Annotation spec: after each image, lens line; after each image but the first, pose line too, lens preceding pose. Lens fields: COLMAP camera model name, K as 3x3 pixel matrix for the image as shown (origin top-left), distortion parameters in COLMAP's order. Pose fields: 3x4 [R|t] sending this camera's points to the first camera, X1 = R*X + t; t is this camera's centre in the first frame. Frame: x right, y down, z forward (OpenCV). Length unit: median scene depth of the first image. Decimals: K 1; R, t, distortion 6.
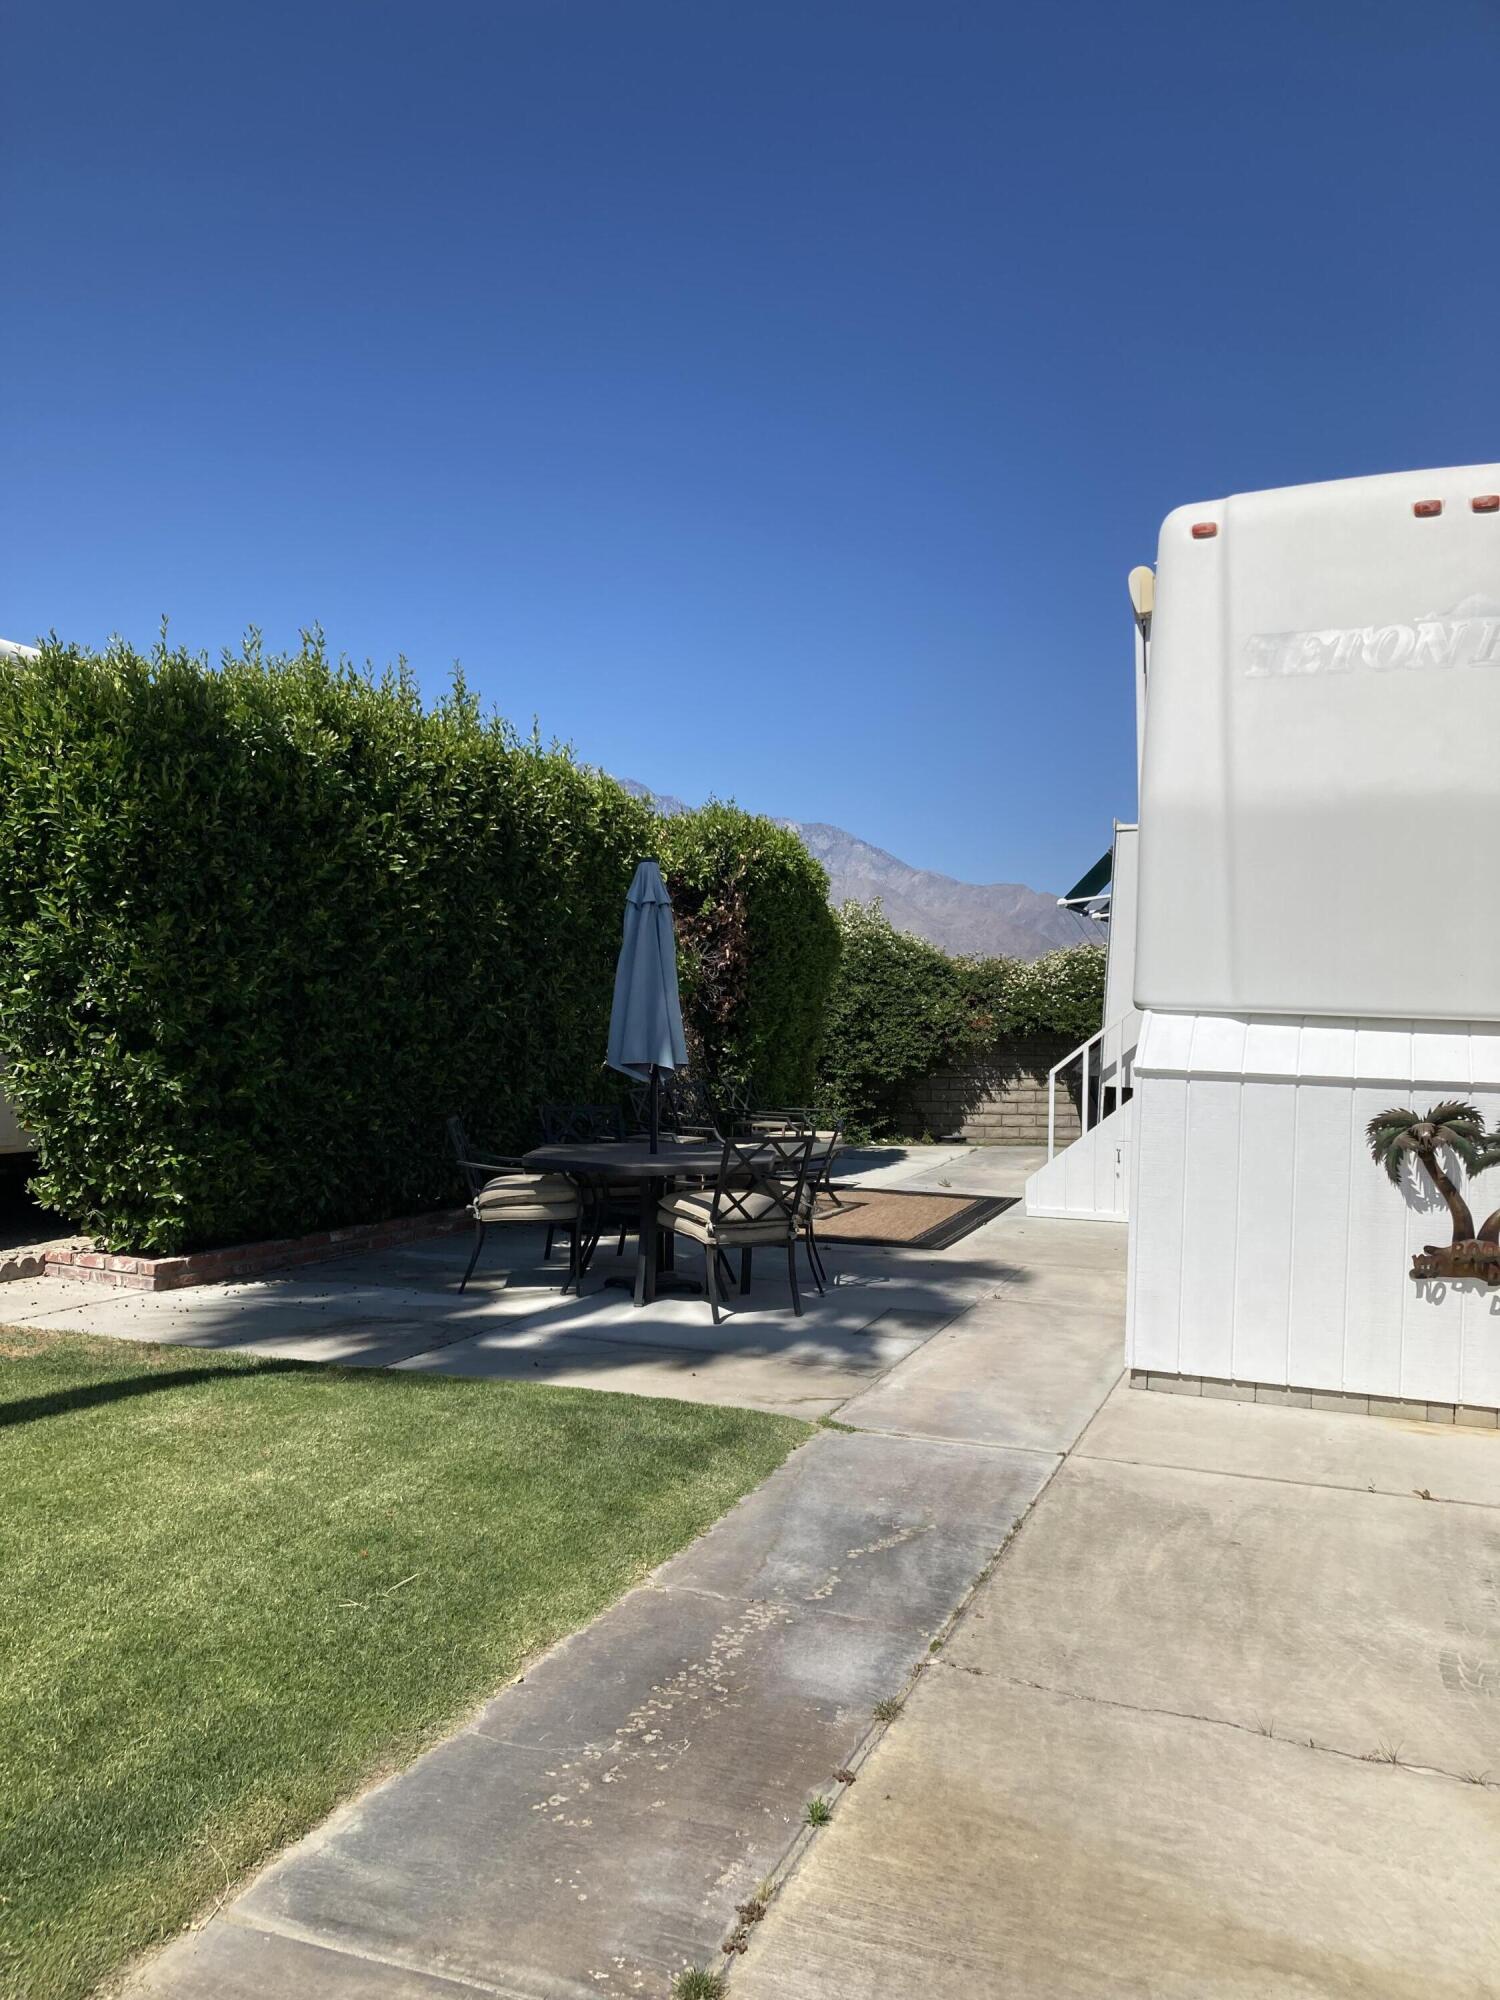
lens RADIAL K [[1623.0, 0, 750.1], [0, 1623.0, 998.1], [0, 0, 1]] dist [-0.011265, -0.060570]
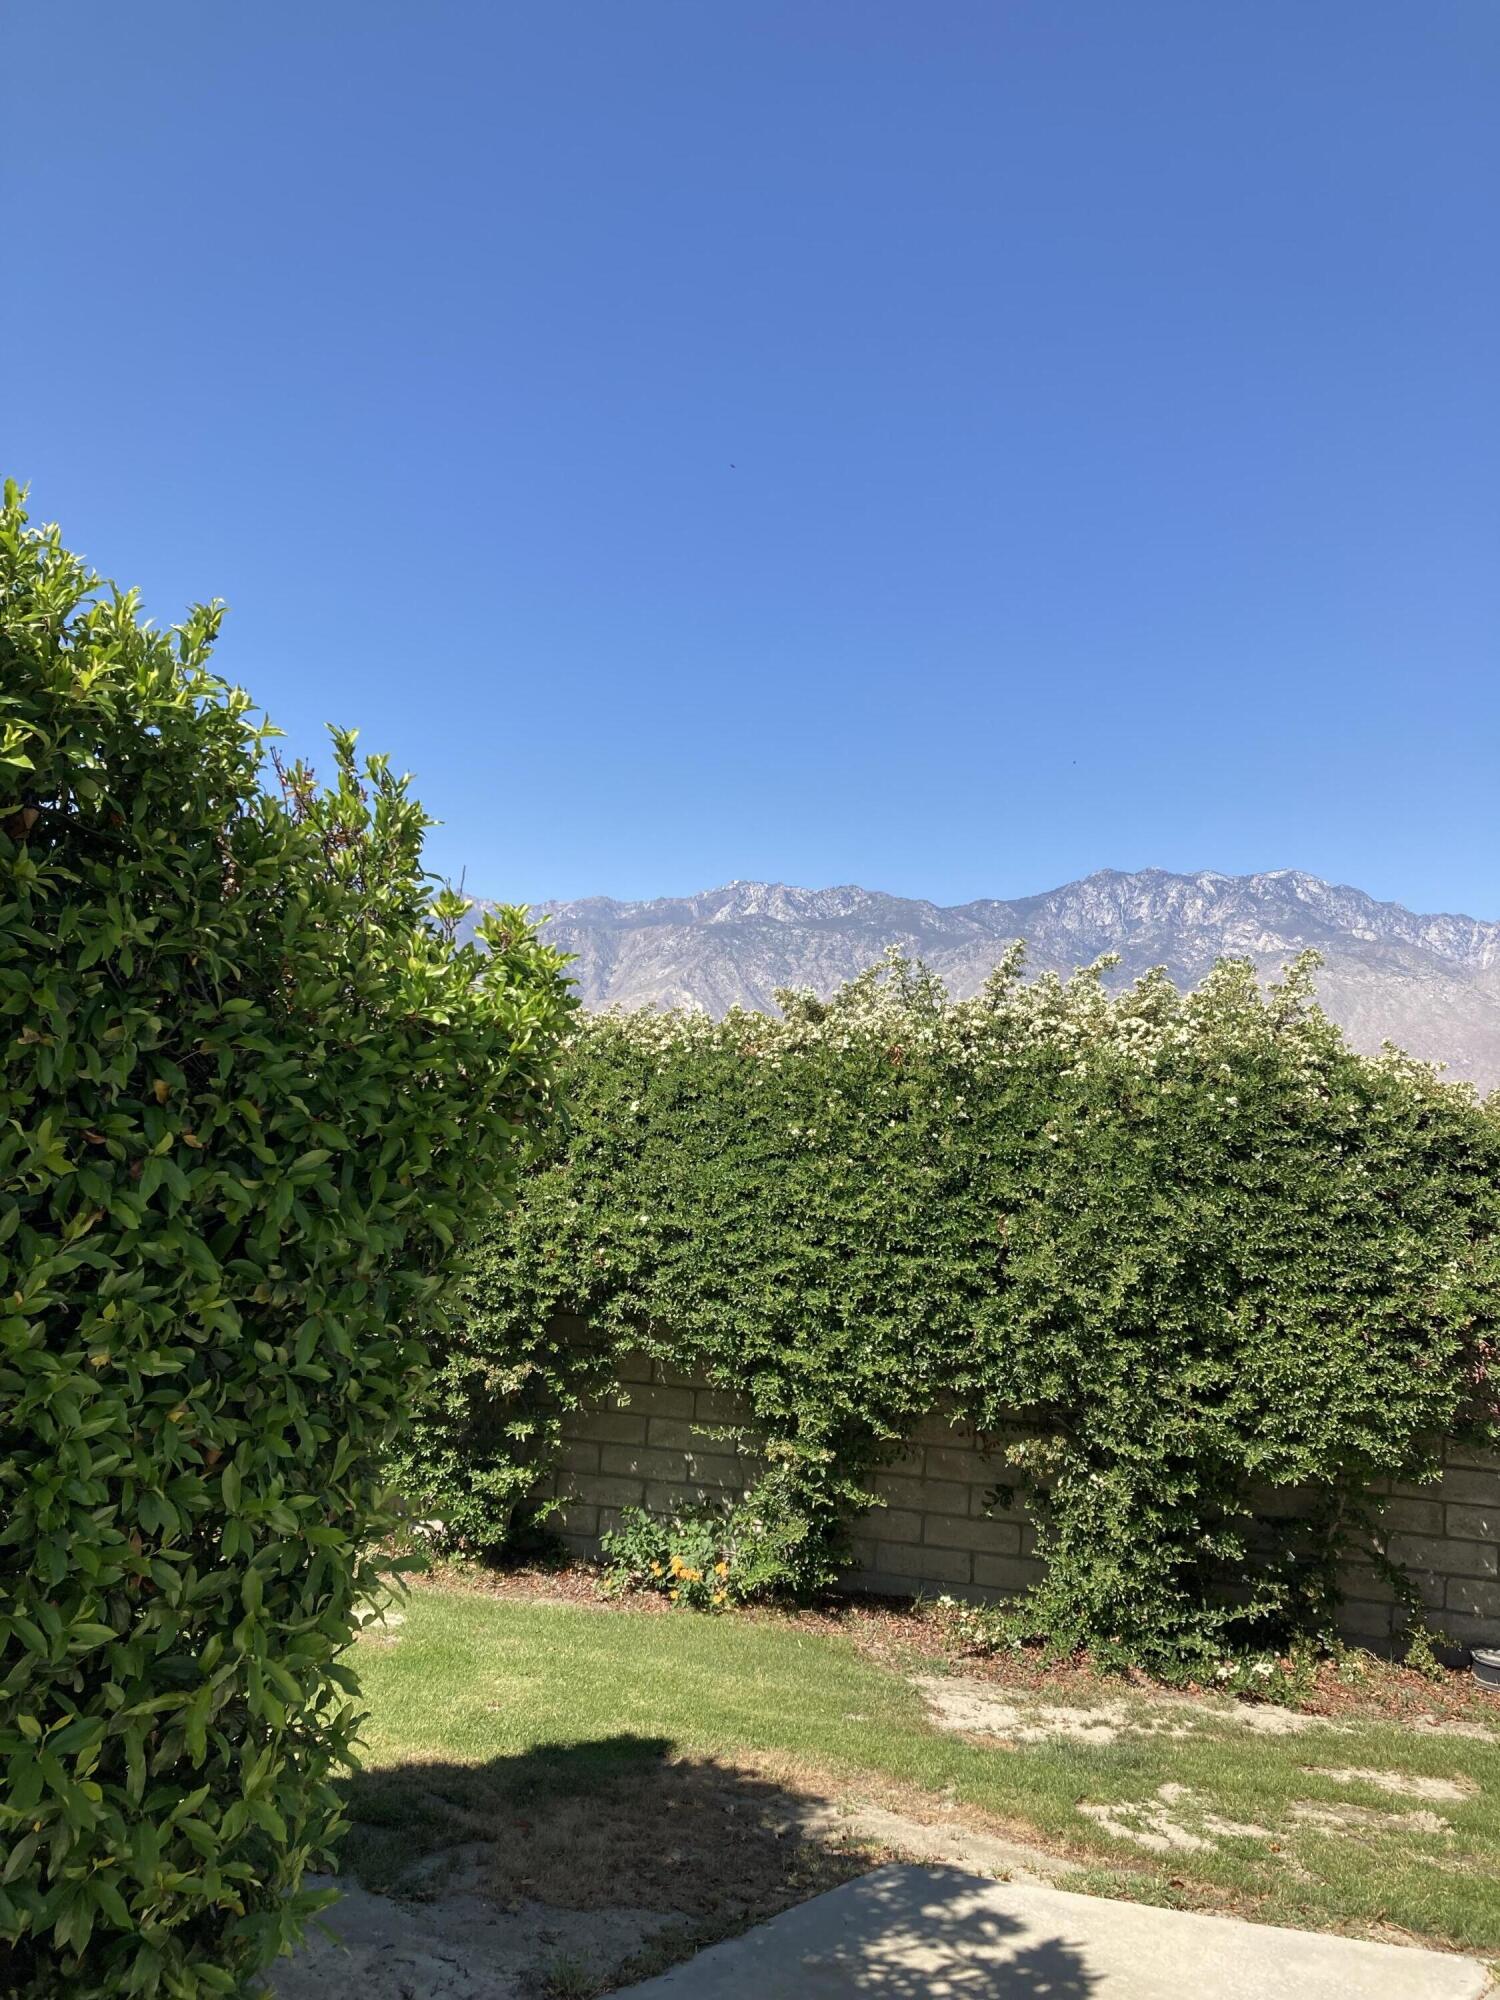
lens RADIAL K [[1623.0, 0, 749.6], [0, 1623.0, 996.6], [0, 0, 1]] dist [-0.011265, -0.060570]
pose [[0.901970, -0.003015, -0.431789, 0.130509], [-0.032029, 0.996754, -0.073866, -0.021592], [0.430610, 0.080455, 0.898945, 0.642340]]
